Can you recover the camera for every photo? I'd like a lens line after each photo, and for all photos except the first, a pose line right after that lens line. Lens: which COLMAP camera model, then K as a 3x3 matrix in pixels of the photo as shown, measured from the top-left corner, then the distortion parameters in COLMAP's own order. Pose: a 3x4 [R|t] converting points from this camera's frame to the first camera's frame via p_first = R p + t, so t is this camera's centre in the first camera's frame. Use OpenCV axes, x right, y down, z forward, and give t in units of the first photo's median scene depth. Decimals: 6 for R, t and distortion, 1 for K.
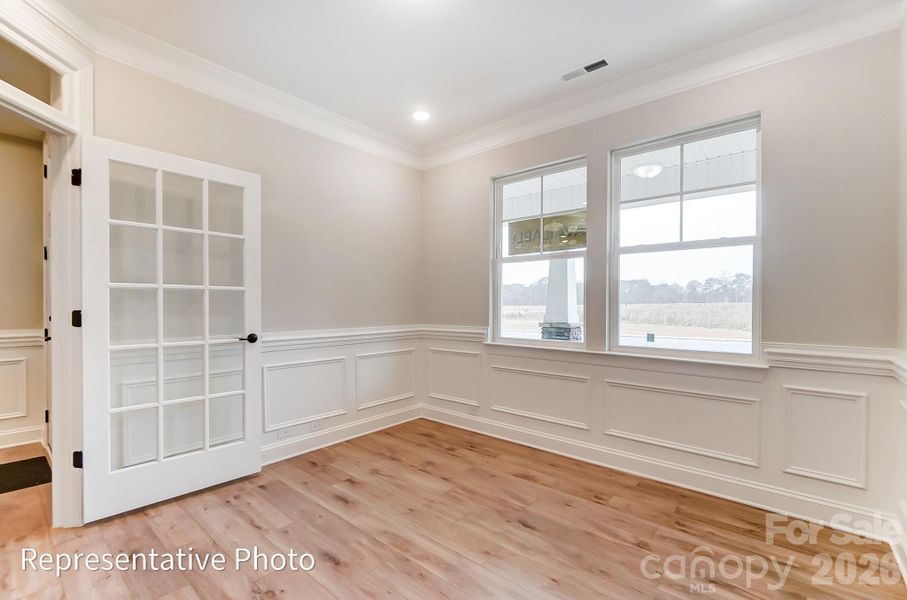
lens RADIAL K [[409.2, 0, 454.7], [0, 409.2, 301.7], [0, 0, 1]] dist [-0.025575, -0.000486]
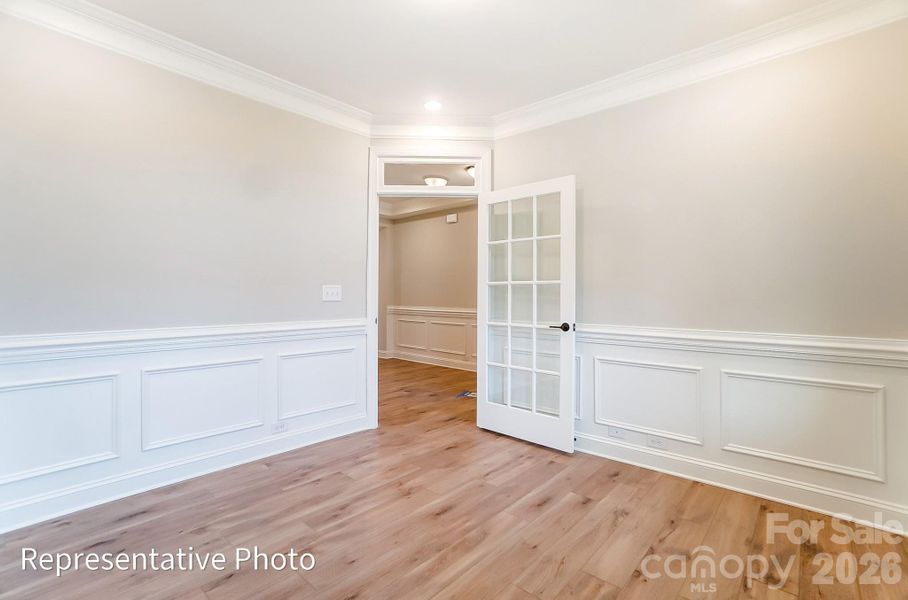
lens RADIAL K [[409.7, 0, 451.8], [0, 409.7, 293.9], [0, 0, 1]] dist [-0.025575, -0.000486]
pose [[-0.036441, -0.001008, -0.999335, 0.641706], [-0.001922, 0.999998, -0.000938, 0.002554], [0.999334, 0.001887, -0.036442, 0.773958]]
